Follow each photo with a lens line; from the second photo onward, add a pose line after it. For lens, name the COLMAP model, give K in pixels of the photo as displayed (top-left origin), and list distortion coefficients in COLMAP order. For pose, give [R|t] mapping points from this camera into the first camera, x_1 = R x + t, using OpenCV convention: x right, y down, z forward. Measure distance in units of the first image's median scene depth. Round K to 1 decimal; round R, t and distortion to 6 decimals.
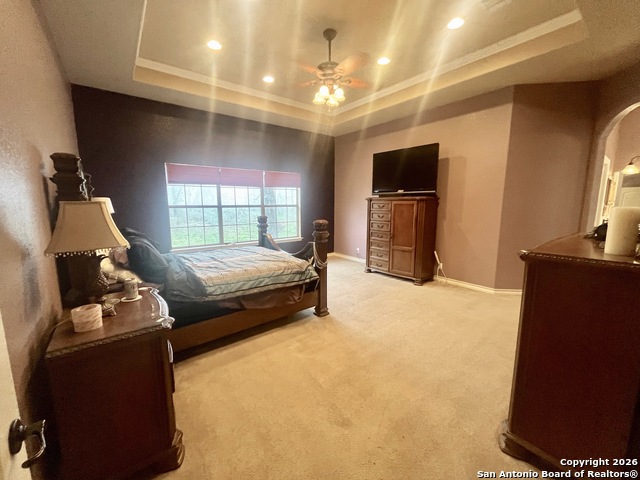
lens RADIAL K [[260.1, 0, 321.1], [0, 260.1, 240.1], [0, 0, 1]] dist [0.000057, -0.000106]
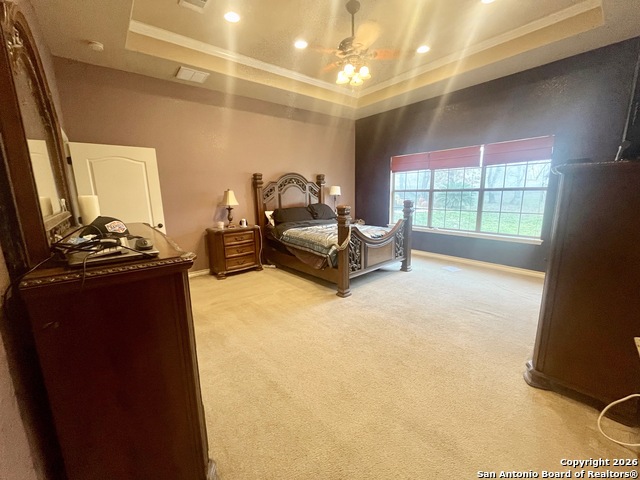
lens RADIAL K [[260.1, 0, 321.9], [0, 260.1, 239.1], [0, 0, 1]] dist [0.000057, -0.000106]
pose [[0.031138, 0.184513, -0.982337, 1.097723], [-0.119294, 0.976474, 0.179631, -0.128422], [0.992371, 0.111593, 0.052417, 0.920818]]
